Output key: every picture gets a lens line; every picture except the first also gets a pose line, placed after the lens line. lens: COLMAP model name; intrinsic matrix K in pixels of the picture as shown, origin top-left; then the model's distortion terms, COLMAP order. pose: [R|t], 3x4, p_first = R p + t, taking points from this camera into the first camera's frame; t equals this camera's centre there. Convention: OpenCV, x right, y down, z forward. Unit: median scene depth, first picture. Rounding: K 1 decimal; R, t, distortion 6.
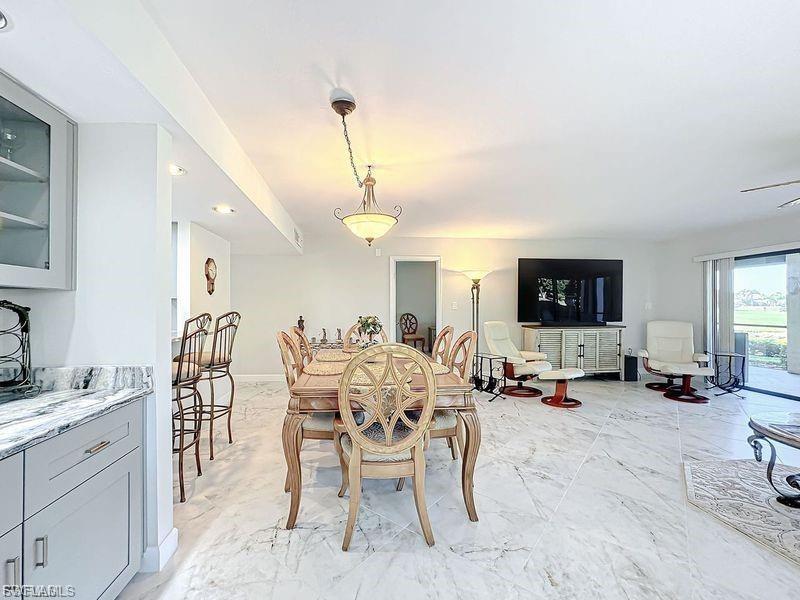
lens RADIAL K [[341.2, 0, 381.3], [0, 341.2, 305.4], [0, 0, 1]] dist [-0.001421, -0.000002]
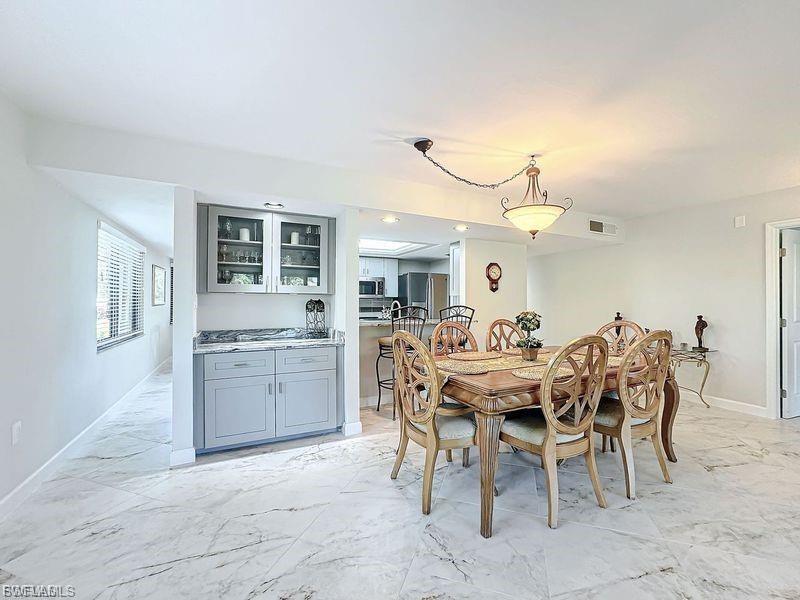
lens RADIAL K [[326.9, 0, 400.0], [0, 326.9, 300.0], [0, 0, 1]] dist [-0.000788, 0.000097]
pose [[0.400108, -0.000088, -0.916468, 0.585608], [0.001290, 0.999999, 0.000468, -0.003736], [0.916467, -0.001370, 0.400108, 0.259593]]
